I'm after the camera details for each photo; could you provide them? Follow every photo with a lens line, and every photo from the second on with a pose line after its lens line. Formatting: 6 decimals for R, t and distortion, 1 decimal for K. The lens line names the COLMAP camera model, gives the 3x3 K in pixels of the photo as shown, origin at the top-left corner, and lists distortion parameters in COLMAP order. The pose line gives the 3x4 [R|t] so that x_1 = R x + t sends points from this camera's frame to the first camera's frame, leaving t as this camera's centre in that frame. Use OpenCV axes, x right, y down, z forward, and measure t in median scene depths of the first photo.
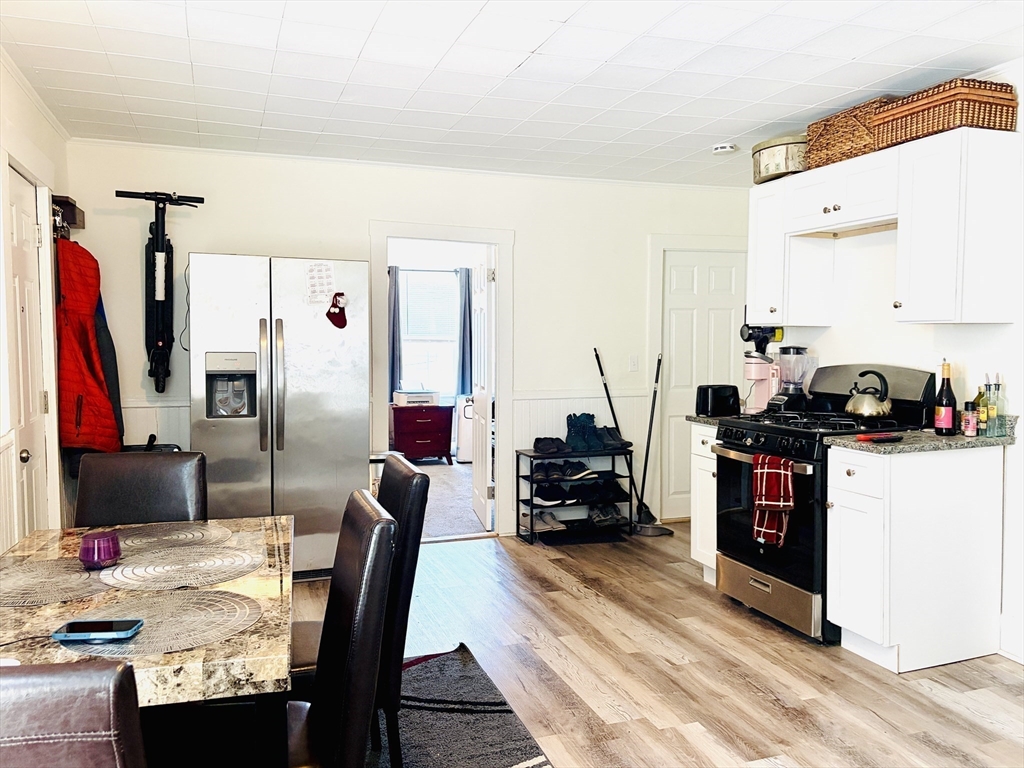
lens RADIAL K [[823.7, 0, 511.3], [0, 823.7, 377.5], [0, 0, 1]] dist [0.003709, -0.047888]
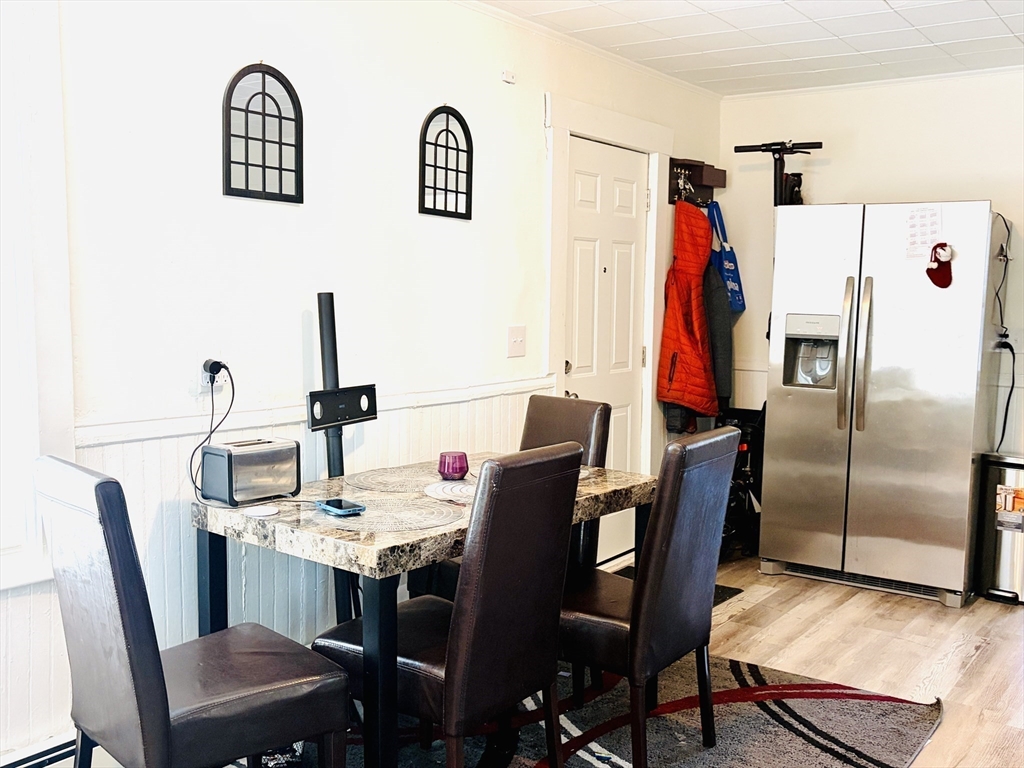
lens RADIAL K [[991.7, 0, 507.8], [0, 991.7, 393.6], [0, 0, 1]] dist [-0.020520, 0.000000]
pose [[0.550921, 0.087349, -0.829974, 0.370755], [-0.054339, 0.996152, 0.068770, -0.001049], [0.832787, 0.007213, 0.553547, 0.126717]]
